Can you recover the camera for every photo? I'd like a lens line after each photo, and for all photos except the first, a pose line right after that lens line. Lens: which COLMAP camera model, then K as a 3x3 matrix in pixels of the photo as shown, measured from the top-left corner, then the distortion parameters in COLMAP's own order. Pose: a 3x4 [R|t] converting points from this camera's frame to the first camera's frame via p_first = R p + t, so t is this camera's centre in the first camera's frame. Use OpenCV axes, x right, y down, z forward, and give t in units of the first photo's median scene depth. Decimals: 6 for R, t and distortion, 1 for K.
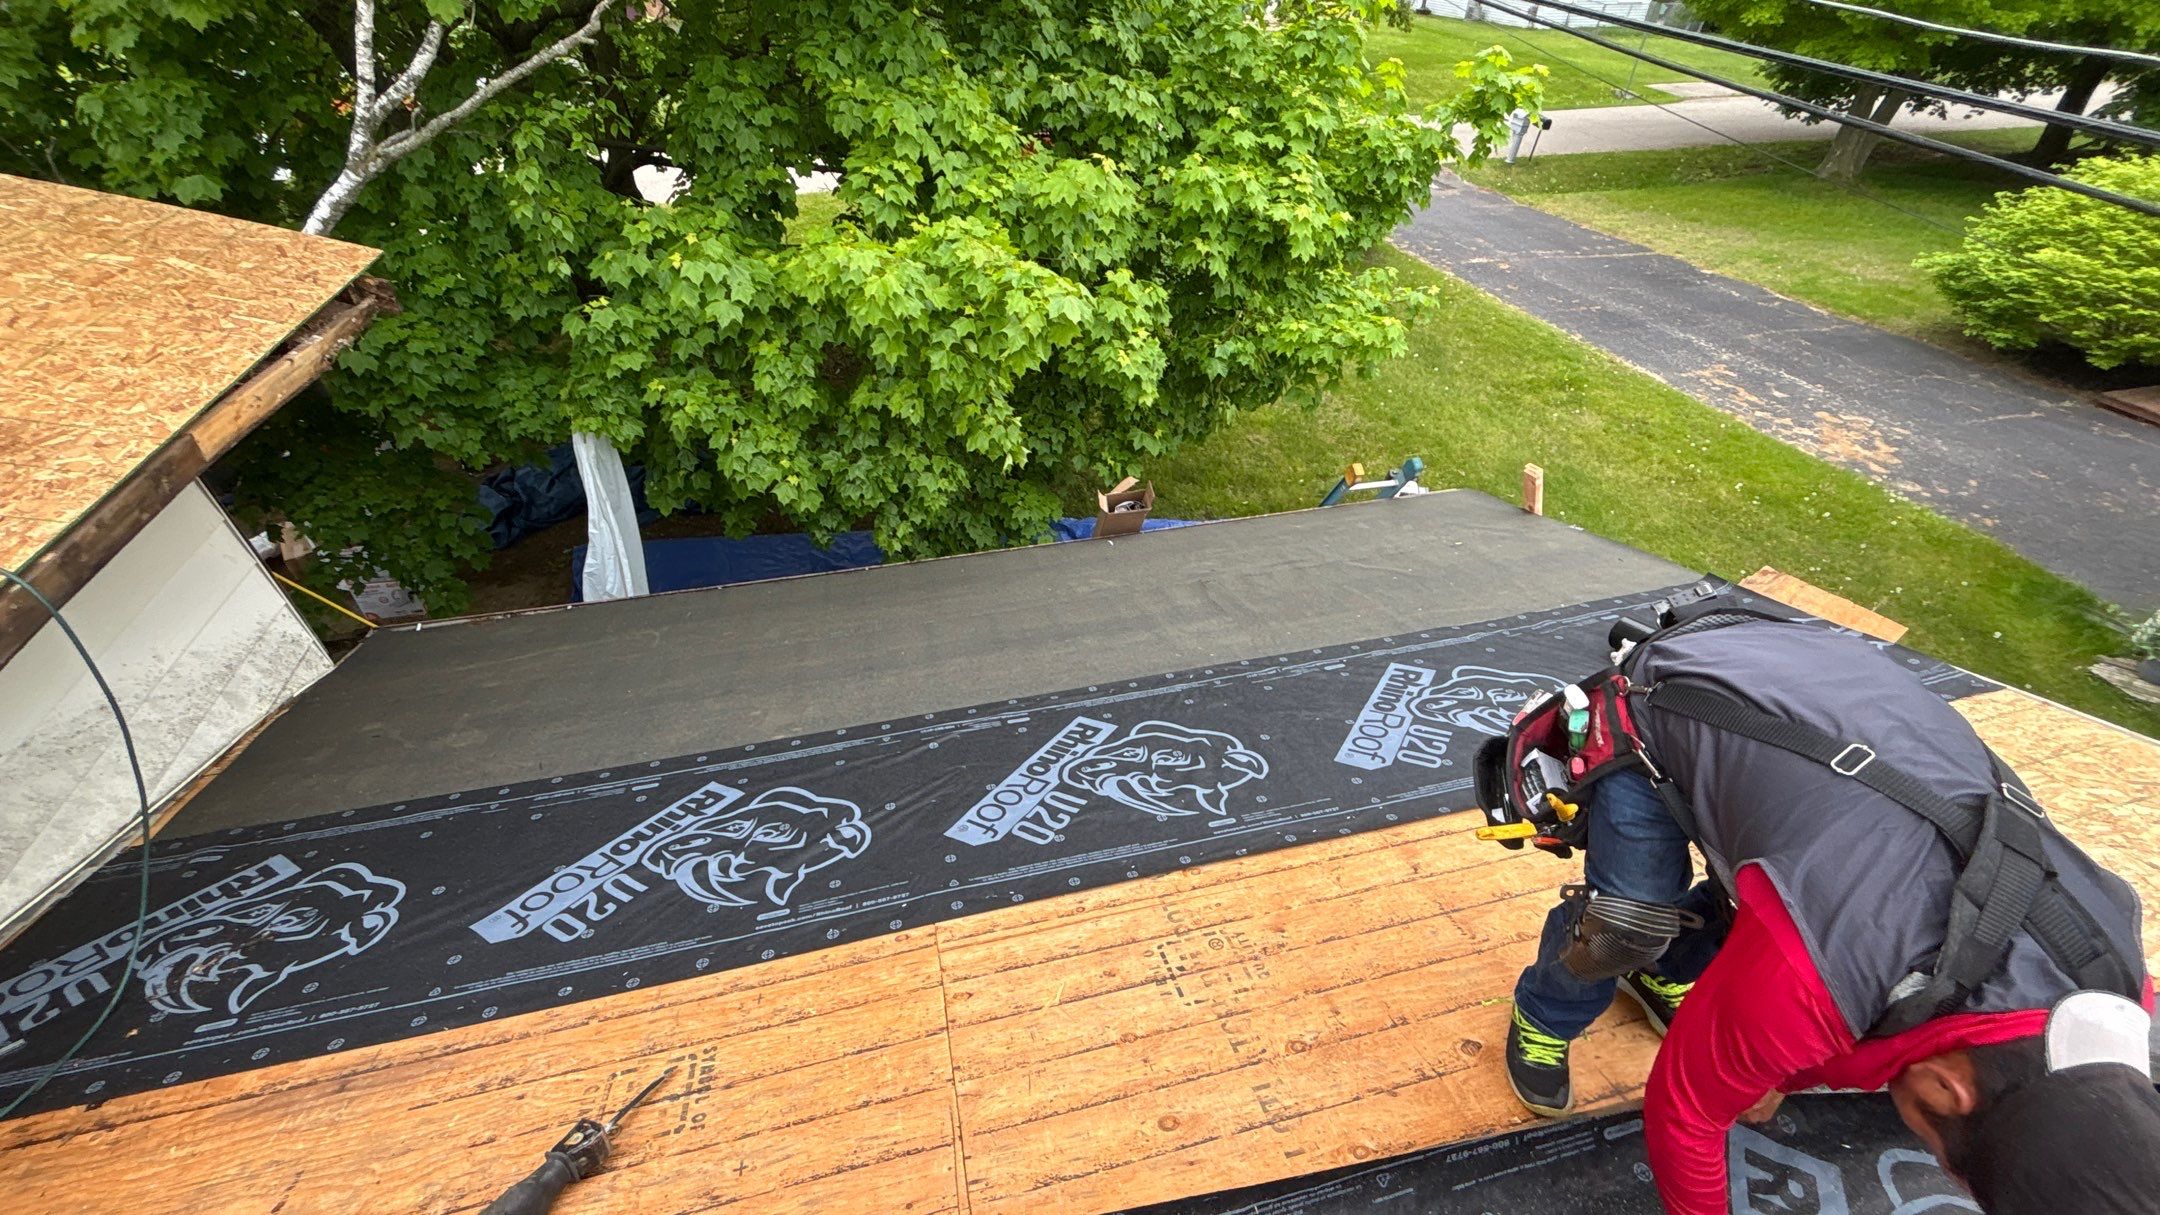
lens RADIAL K [[842.5, 0, 1079.7], [0, 842.5, 613.6], [0, 0, 1]] dist [-0.000730, -0.000061]
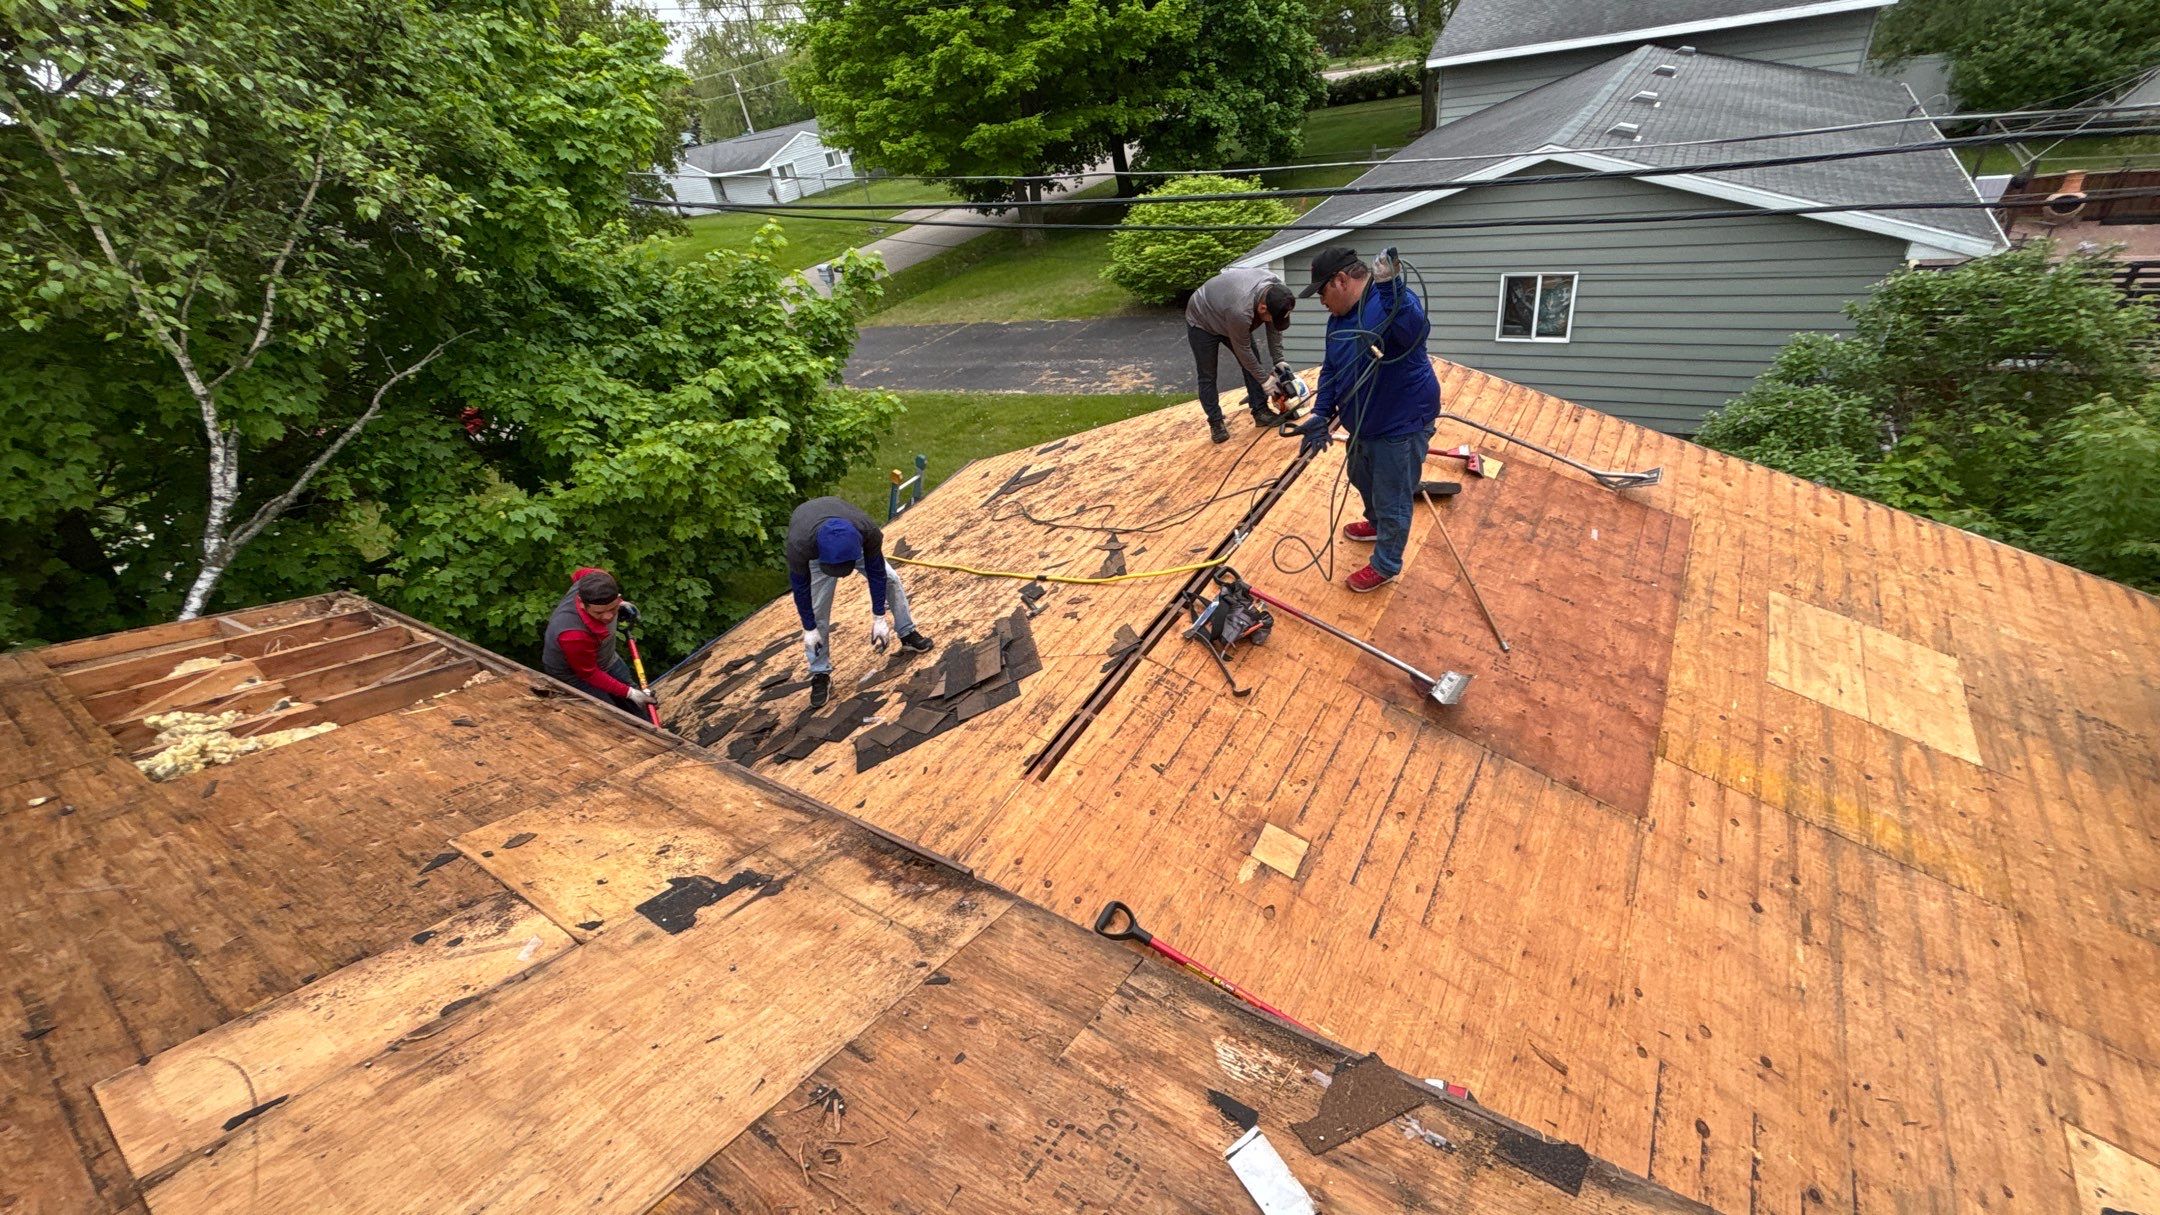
lens RADIAL K [[842.5, 0, 1079.7], [0, 842.5, 613.6], [0, 0, 1]] dist [-0.000730, -0.000061]
pose [[0.714242, -0.491157, 0.498620, -0.170266], [0.565138, 0.824991, 0.003119, 0.097327], [-0.412889, 0.279561, 0.866815, -0.219318]]
